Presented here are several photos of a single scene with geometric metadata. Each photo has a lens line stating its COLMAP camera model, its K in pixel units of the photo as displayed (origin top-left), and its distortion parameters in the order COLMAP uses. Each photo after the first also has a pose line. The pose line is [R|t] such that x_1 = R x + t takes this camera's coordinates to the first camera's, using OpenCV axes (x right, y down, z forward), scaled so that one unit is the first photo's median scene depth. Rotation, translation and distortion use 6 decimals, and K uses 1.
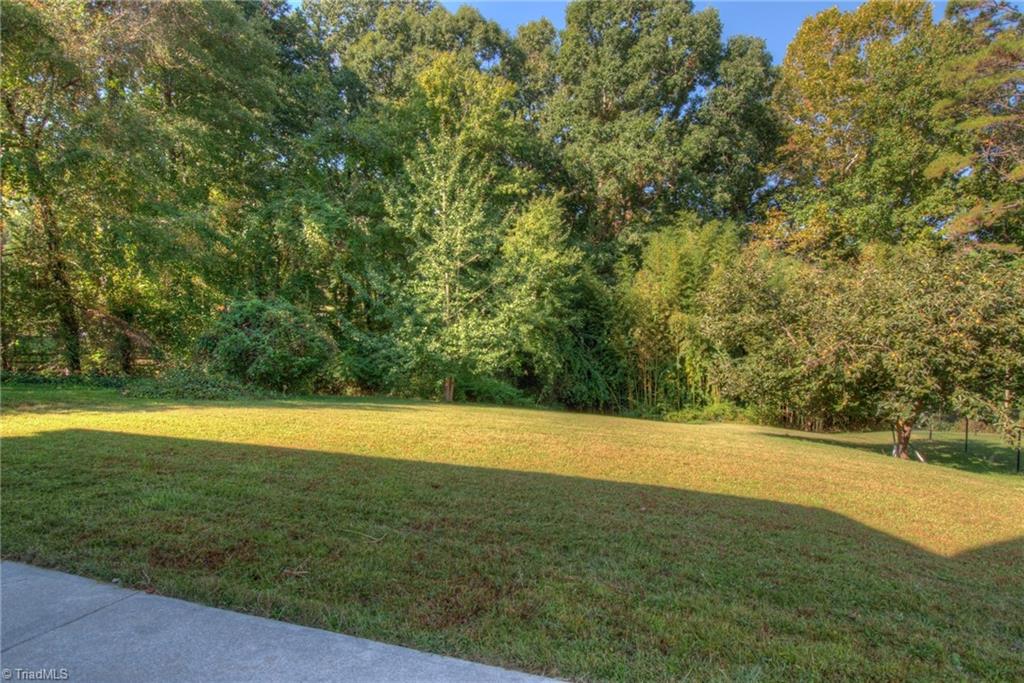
lens RADIAL K [[533.9, 0, 523.8], [0, 533.9, 344.8], [0, 0, 1]] dist [0.053140, -0.055162]
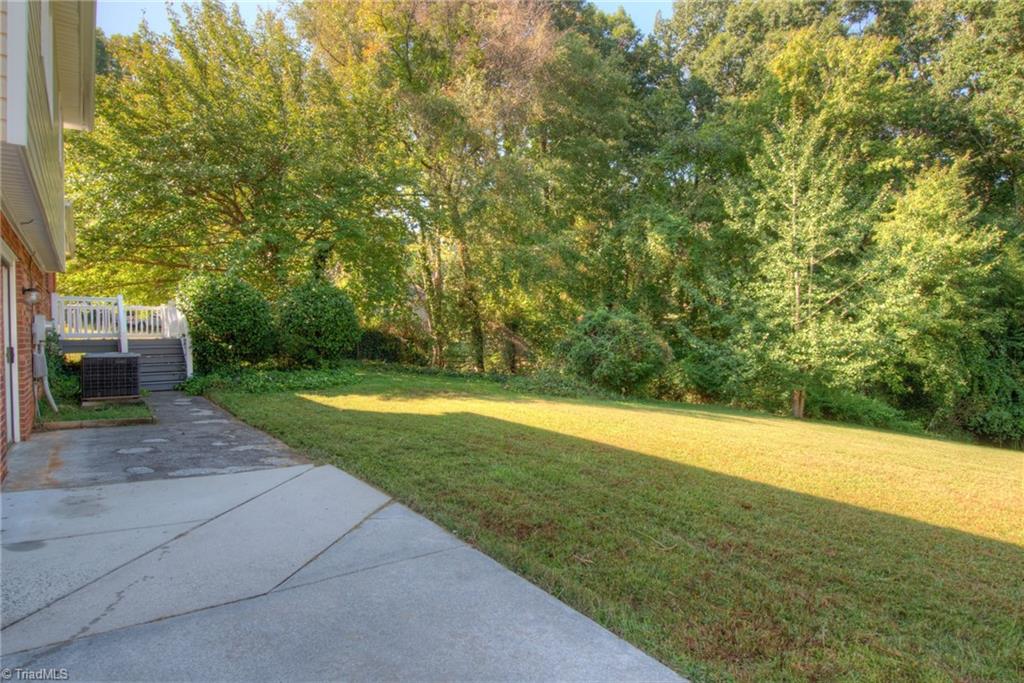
lens RADIAL K [[533.9, 0, 523.8], [0, 533.9, 344.8], [0, 0, 1]] dist [0.053140, -0.055162]
pose [[0.808757, 0.004470, -0.588125, 0.014184], [-0.012779, 0.999869, -0.009974, 0.000904], [0.588004, 0.015582, 0.808708, 0.007853]]
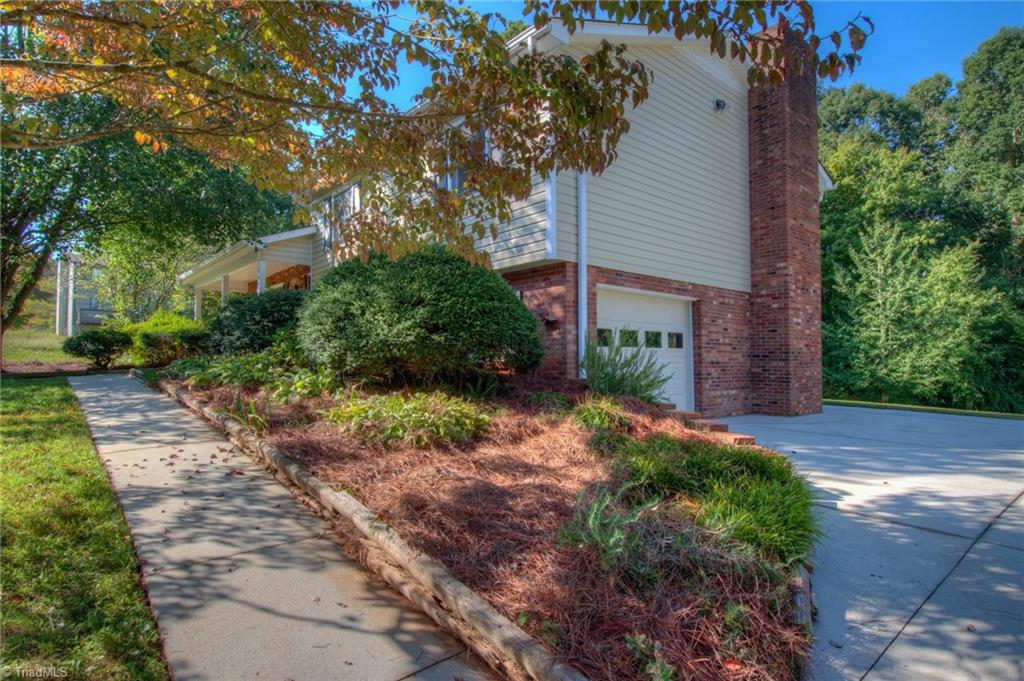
lens RADIAL K [[559.6, 0, 512.0], [0, 559.6, 340.5], [0, 0, 1]] dist [0.025070, -0.036279]
pose [[0.833010, -0.022861, -0.552786, -0.114141], [-0.019503, 0.997312, -0.070634, 0.030969], [0.552914, 0.069620, 0.830325, -0.594298]]
